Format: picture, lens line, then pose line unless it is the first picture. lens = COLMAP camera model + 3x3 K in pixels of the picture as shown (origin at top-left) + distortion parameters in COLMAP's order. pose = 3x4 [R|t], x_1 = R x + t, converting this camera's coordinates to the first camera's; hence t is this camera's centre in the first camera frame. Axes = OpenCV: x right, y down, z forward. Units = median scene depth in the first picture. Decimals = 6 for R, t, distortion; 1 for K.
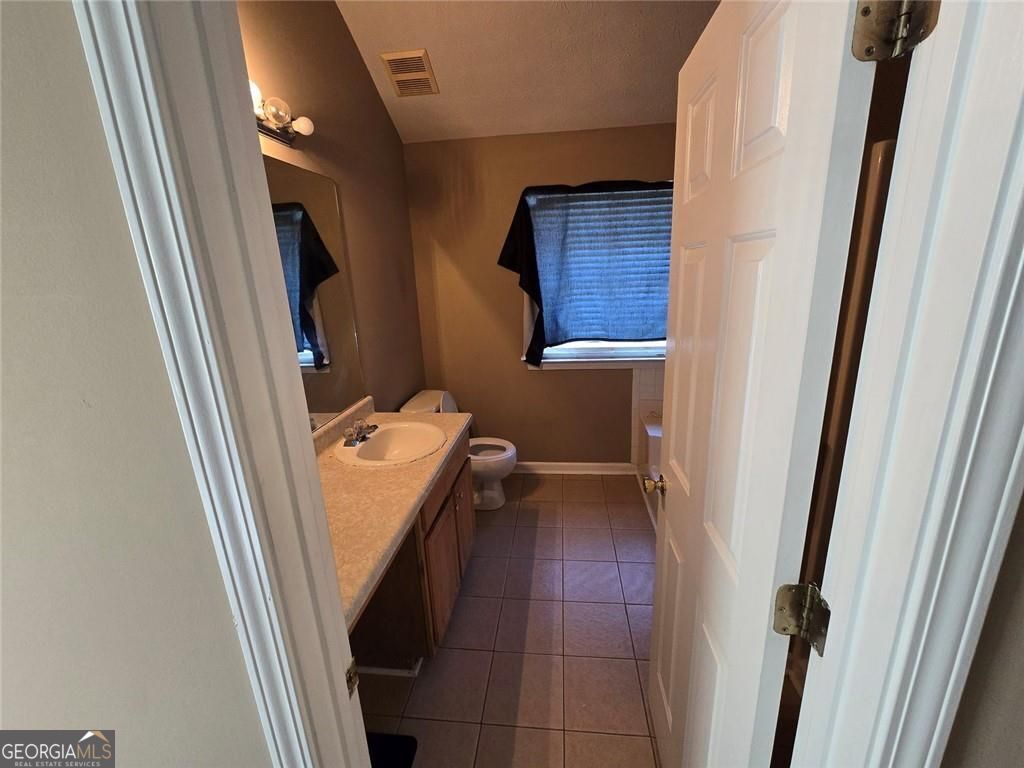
lens RADIAL K [[417.7, 0, 513.6], [0, 417.7, 379.6], [0, 0, 1]] dist [-0.003733, -0.000185]
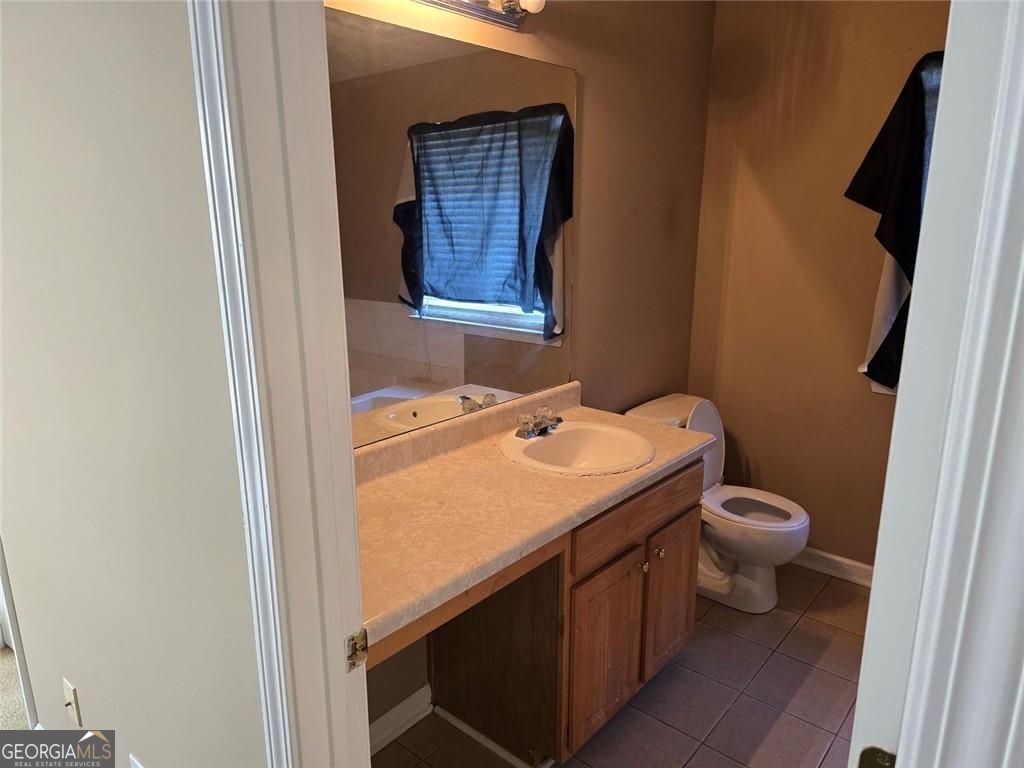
lens RADIAL K [[688.5, 0, 511.0], [0, 688.5, 387.6], [0, 0, 1]] dist [0.029856, 0.000599]
pose [[0.830887, 0.173713, -0.528631, 0.135828], [-0.174939, 0.983399, 0.048191, 0.011479], [0.528227, 0.052436, 0.847483, -0.022918]]
